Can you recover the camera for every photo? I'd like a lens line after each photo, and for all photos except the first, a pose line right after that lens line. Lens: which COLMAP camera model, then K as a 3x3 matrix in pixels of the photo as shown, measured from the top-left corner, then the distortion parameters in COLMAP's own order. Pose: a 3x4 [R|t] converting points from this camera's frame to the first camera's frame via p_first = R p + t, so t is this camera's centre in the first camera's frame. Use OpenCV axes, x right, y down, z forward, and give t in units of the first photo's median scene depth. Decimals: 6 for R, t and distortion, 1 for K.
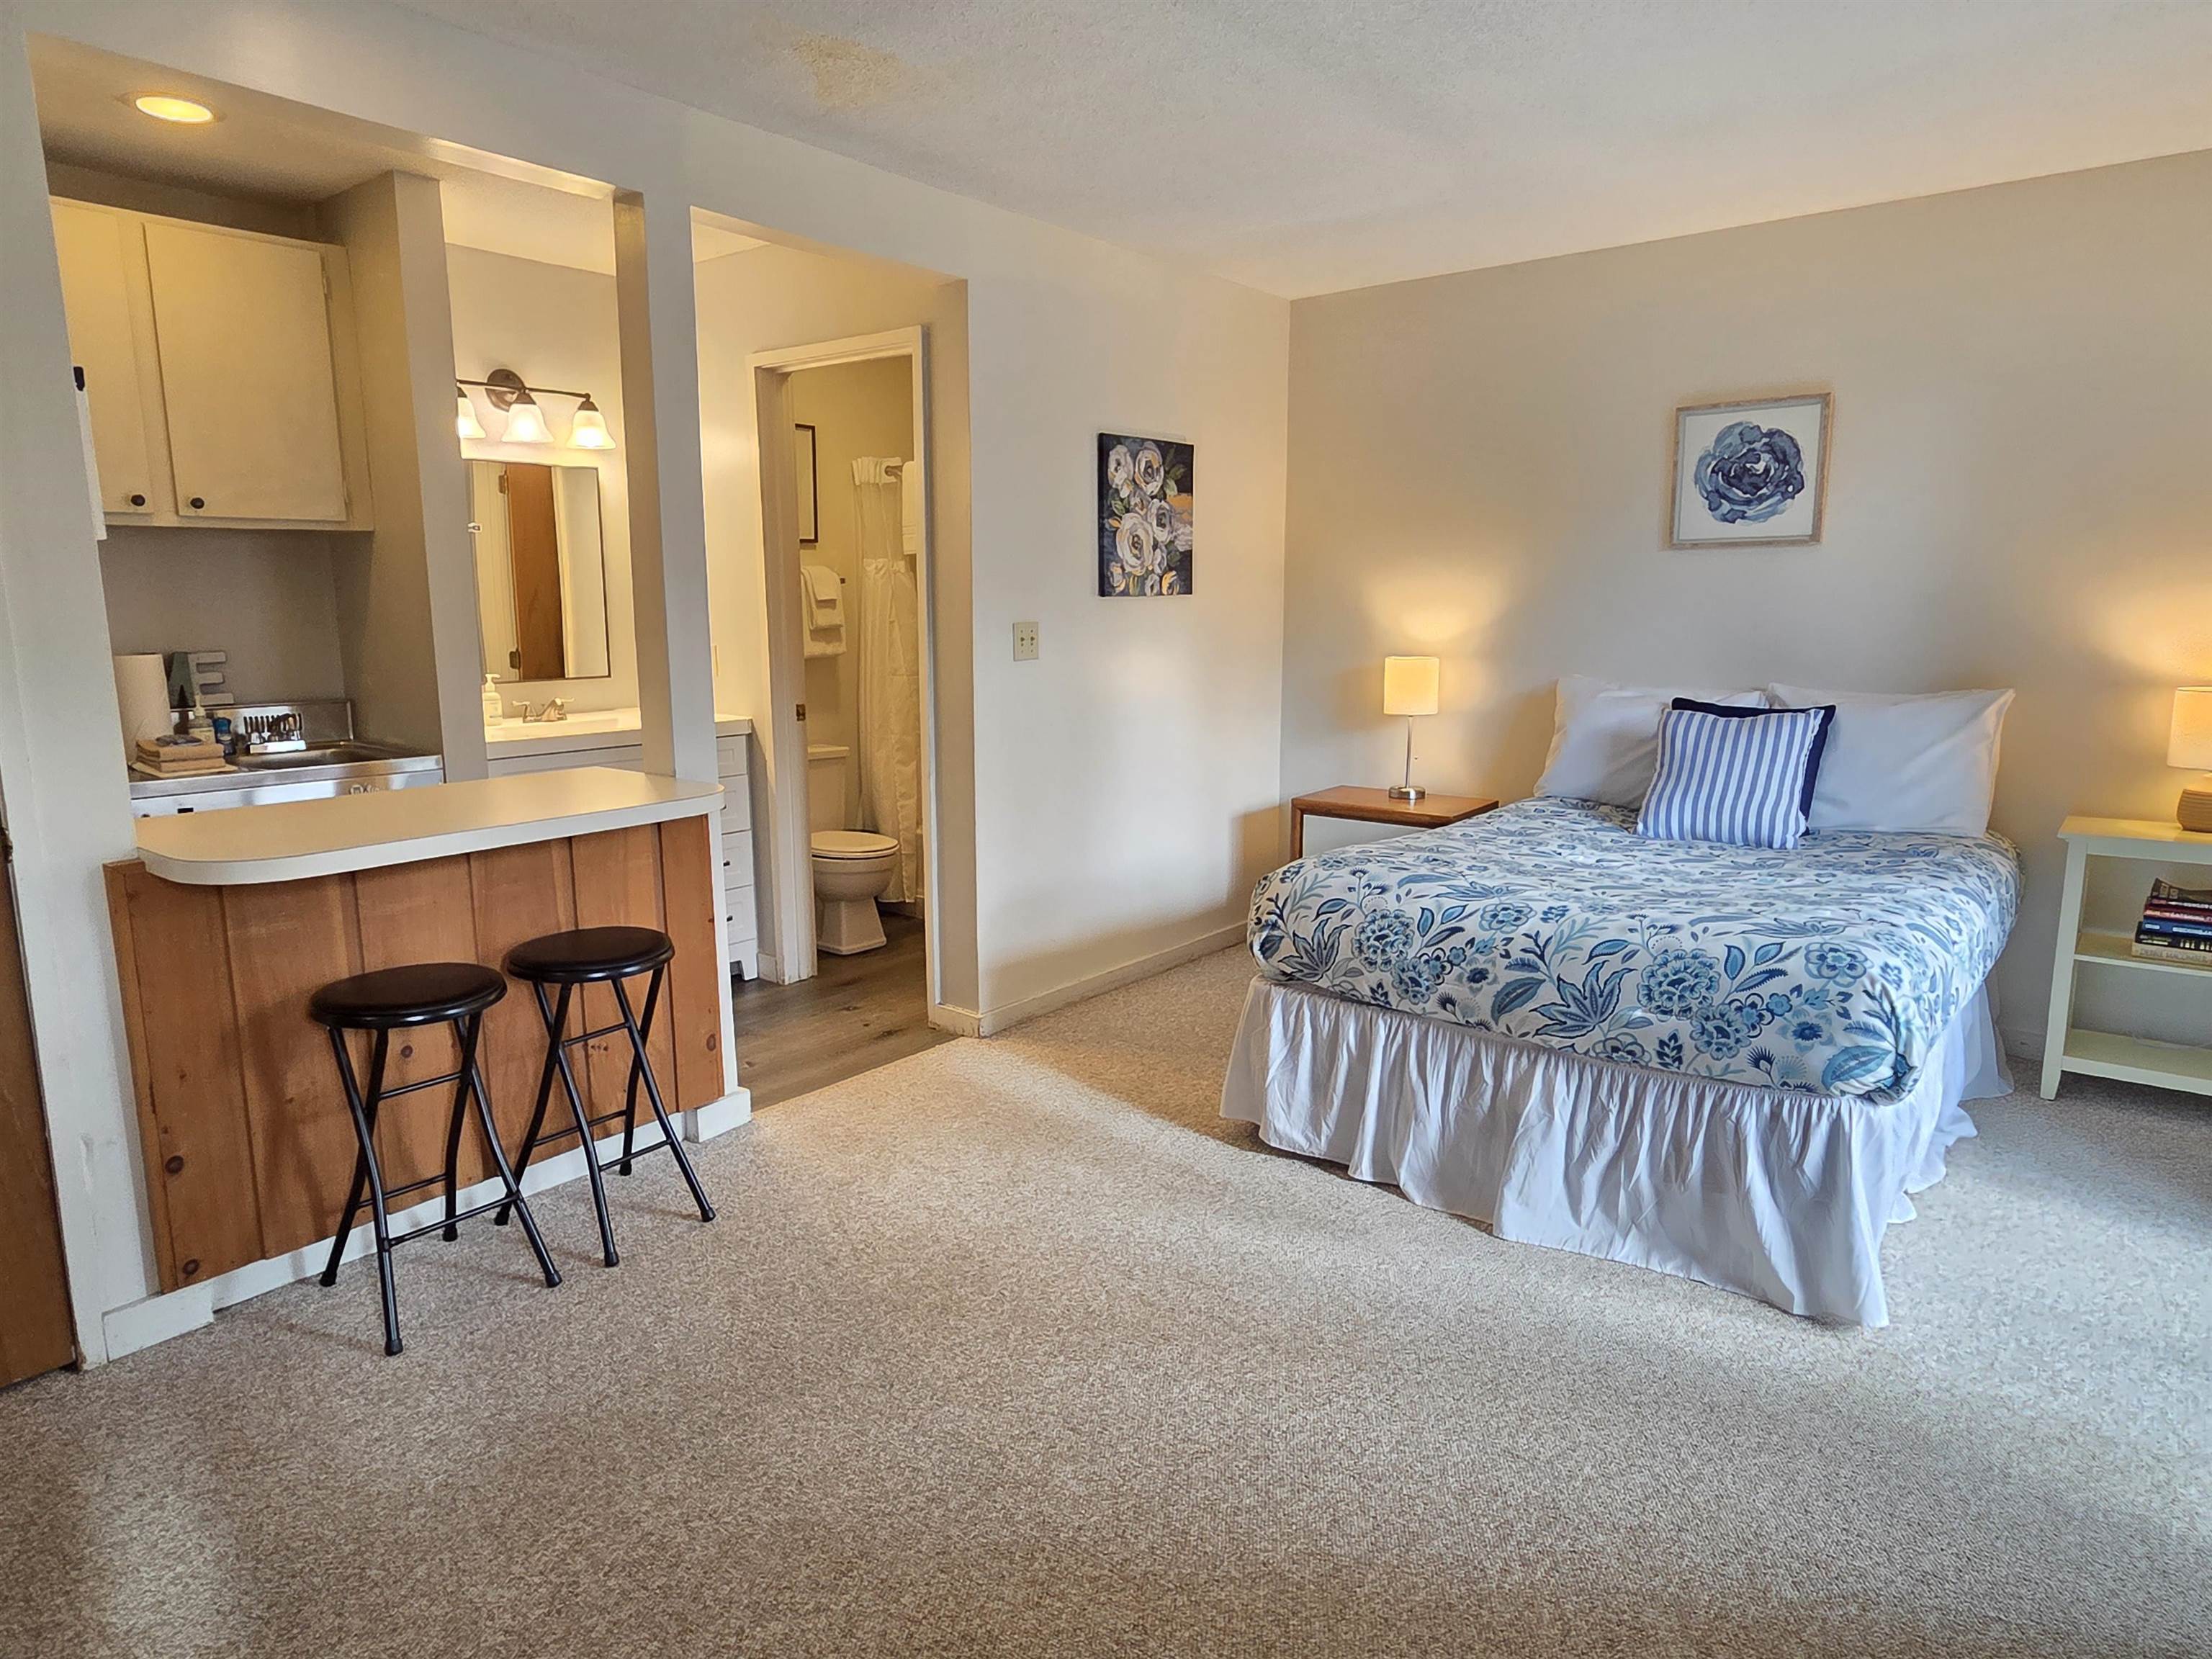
lens RADIAL K [[1328.5, 0, 1091.7], [0, 1328.5, 818.9], [0, 0, 1]] dist [0.006552, -0.002125]
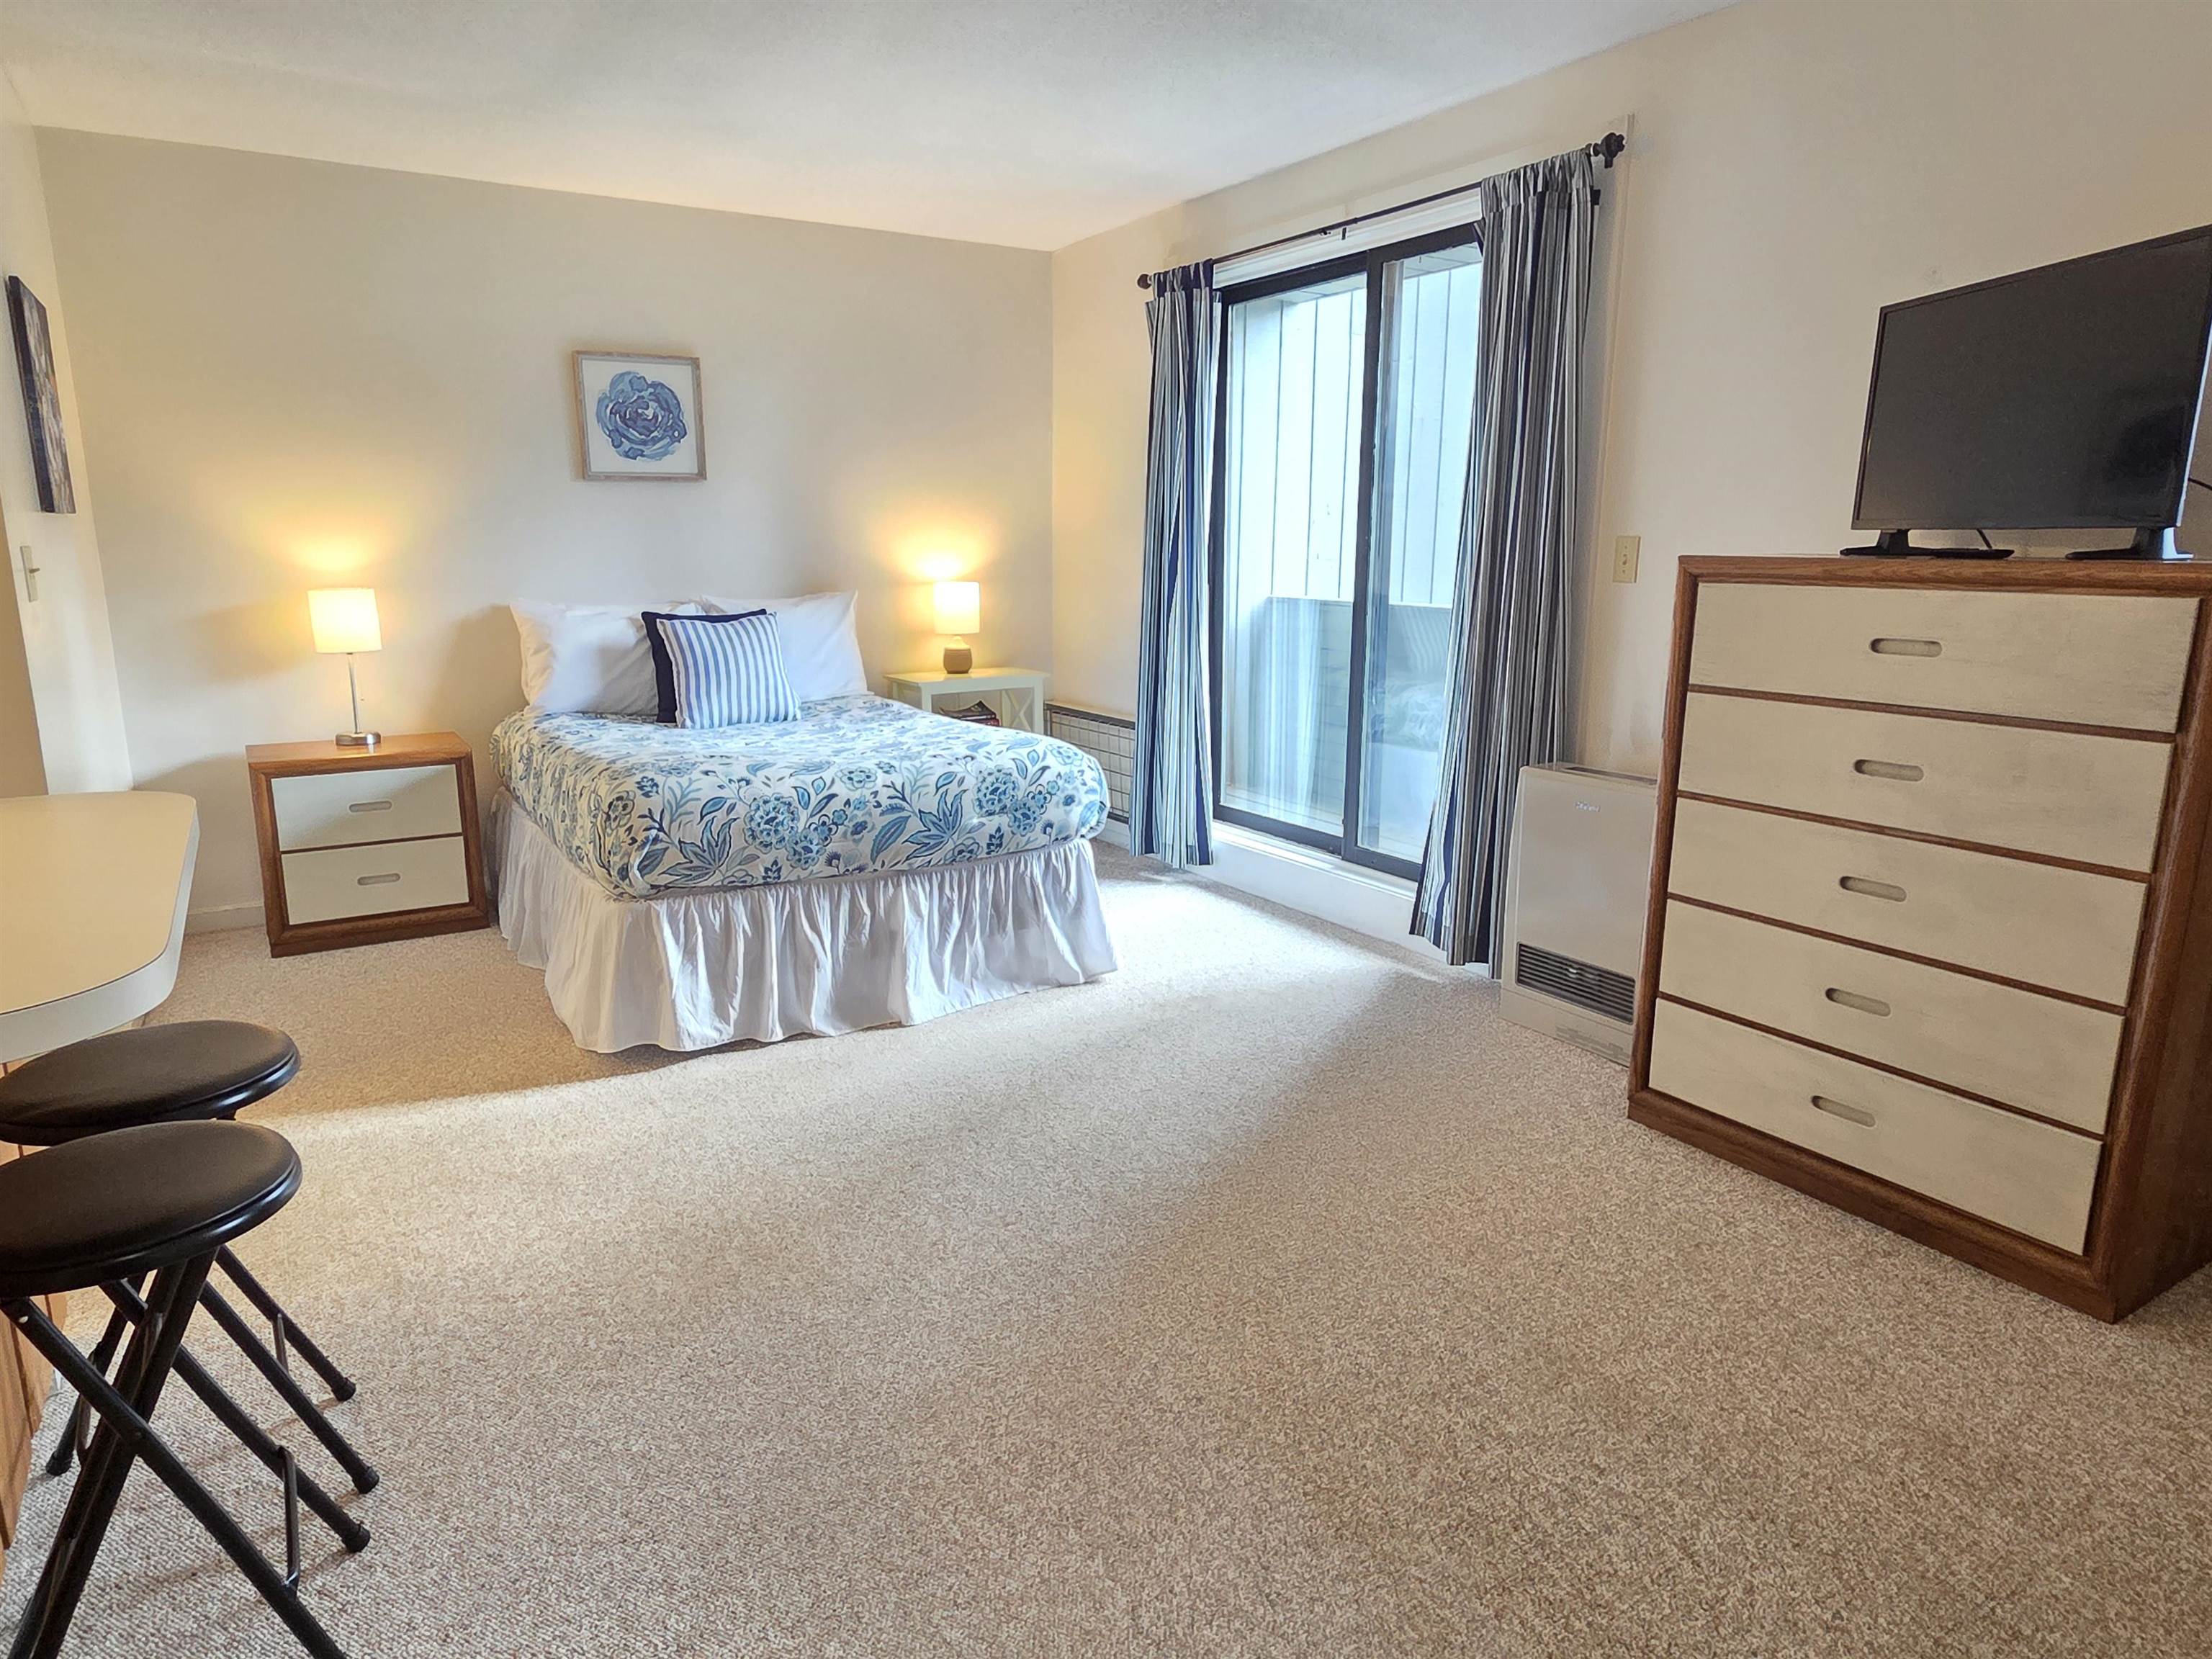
lens RADIAL K [[1309.5, 0, 1106.0], [0, 1309.5, 829.5], [0, 0, 1]] dist [-0.034036, 0.000184]
pose [[0.326583, -0.200159, 0.923732, -0.704528], [0.153740, 0.975553, 0.157033, -0.032010], [-0.932581, 0.090730, 0.349371, 0.356129]]
